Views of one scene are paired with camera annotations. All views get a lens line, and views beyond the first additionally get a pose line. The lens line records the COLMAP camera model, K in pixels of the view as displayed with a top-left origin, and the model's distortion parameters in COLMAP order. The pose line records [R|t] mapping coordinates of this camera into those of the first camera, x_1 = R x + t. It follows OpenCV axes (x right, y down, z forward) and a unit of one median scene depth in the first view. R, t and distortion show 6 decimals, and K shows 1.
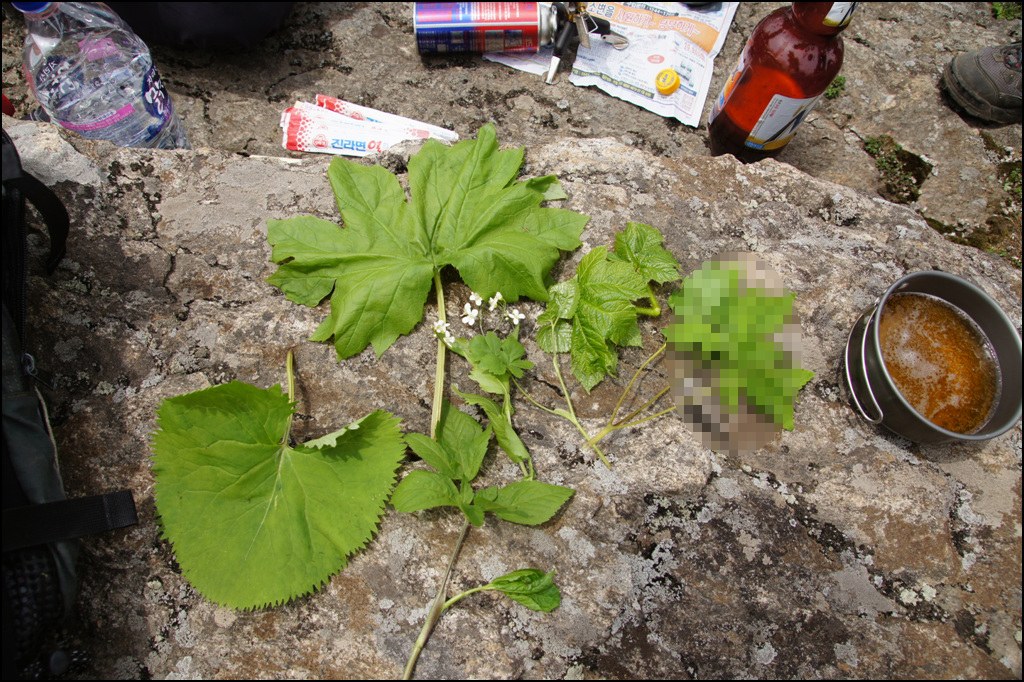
lens RADIAL K [[726.7, 0, 511.4], [0, 726.7, 340.4], [0, 0, 1]] dist [-0.122368, 0.086493]
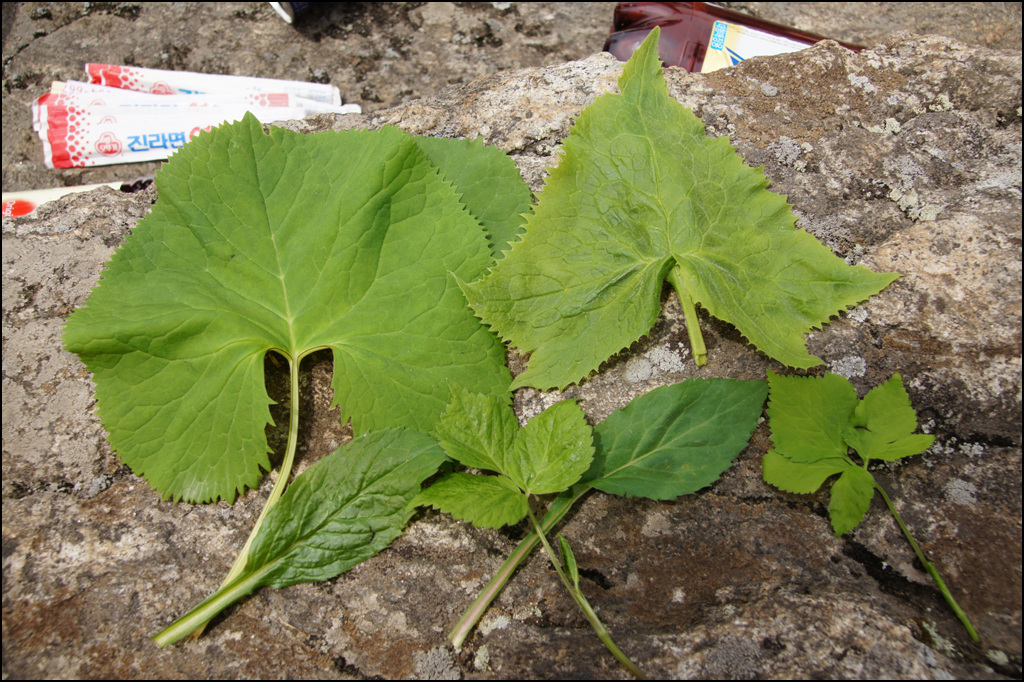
lens RADIAL K [[937.3, 0, 512.0], [0, 937.3, 344.7], [0, 0, 1]] dist [-0.042127, 0.073458]
pose [[0.980886, -0.194510, 0.005290, 0.027307], [0.194145, 0.980144, 0.040323, -0.112050], [-0.013028, -0.038525, 0.999173, 0.301821]]
